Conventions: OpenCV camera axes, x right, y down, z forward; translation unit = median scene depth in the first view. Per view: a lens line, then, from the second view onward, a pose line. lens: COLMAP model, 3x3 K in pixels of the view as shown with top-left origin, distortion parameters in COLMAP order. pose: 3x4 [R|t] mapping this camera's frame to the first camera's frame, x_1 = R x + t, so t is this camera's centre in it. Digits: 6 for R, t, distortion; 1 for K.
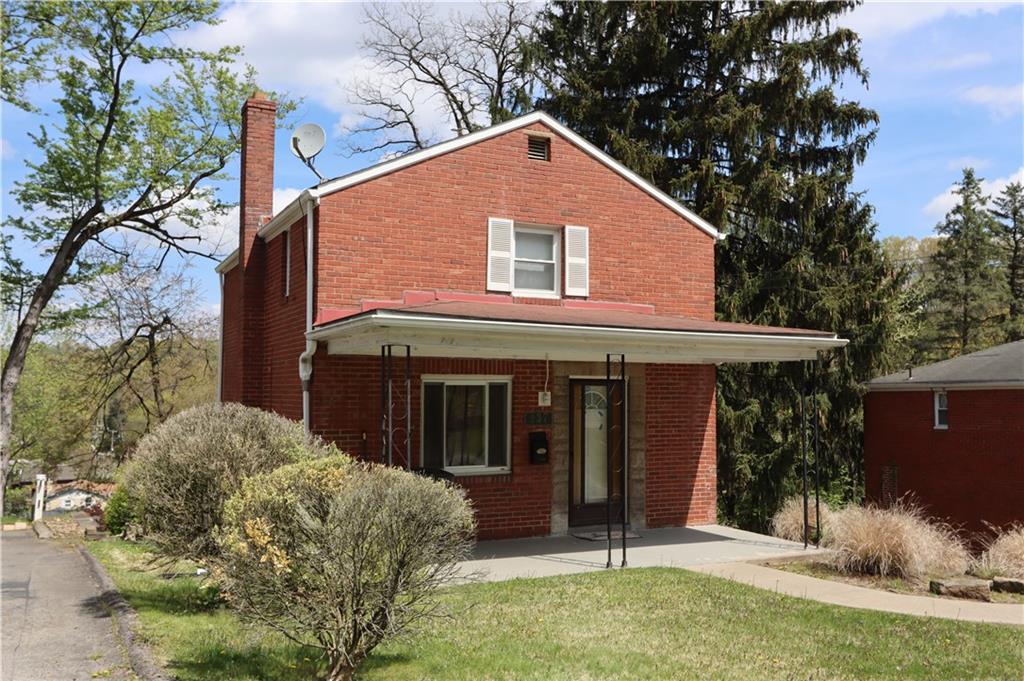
lens RADIAL K [[965.0, 0, 512.0], [0, 965.0, 340.5], [0, 0, 1]] dist [-0.014744, -0.011980]
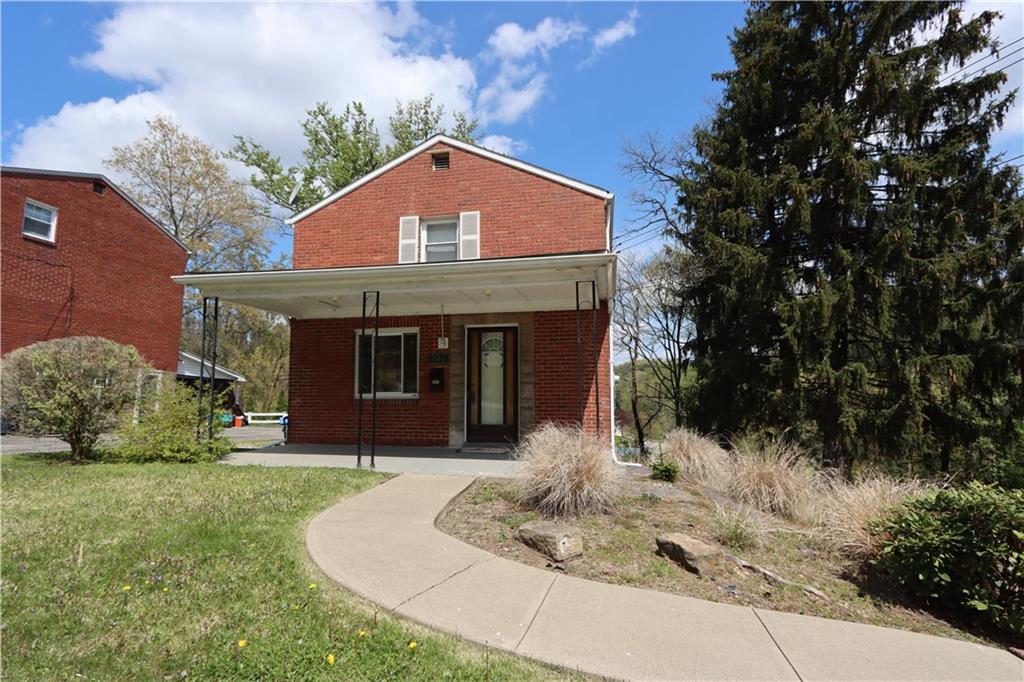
lens RADIAL K [[478.2, 0, 510.4], [0, 478.2, 344.8], [0, 0, 1]] dist [-0.001185, 0.000416]
pose [[0.776022, -0.063379, -0.627513, 0.514722], [0.042160, 0.997926, -0.048654, 0.097634], [0.629295, 0.011300, 0.777085, 0.539273]]
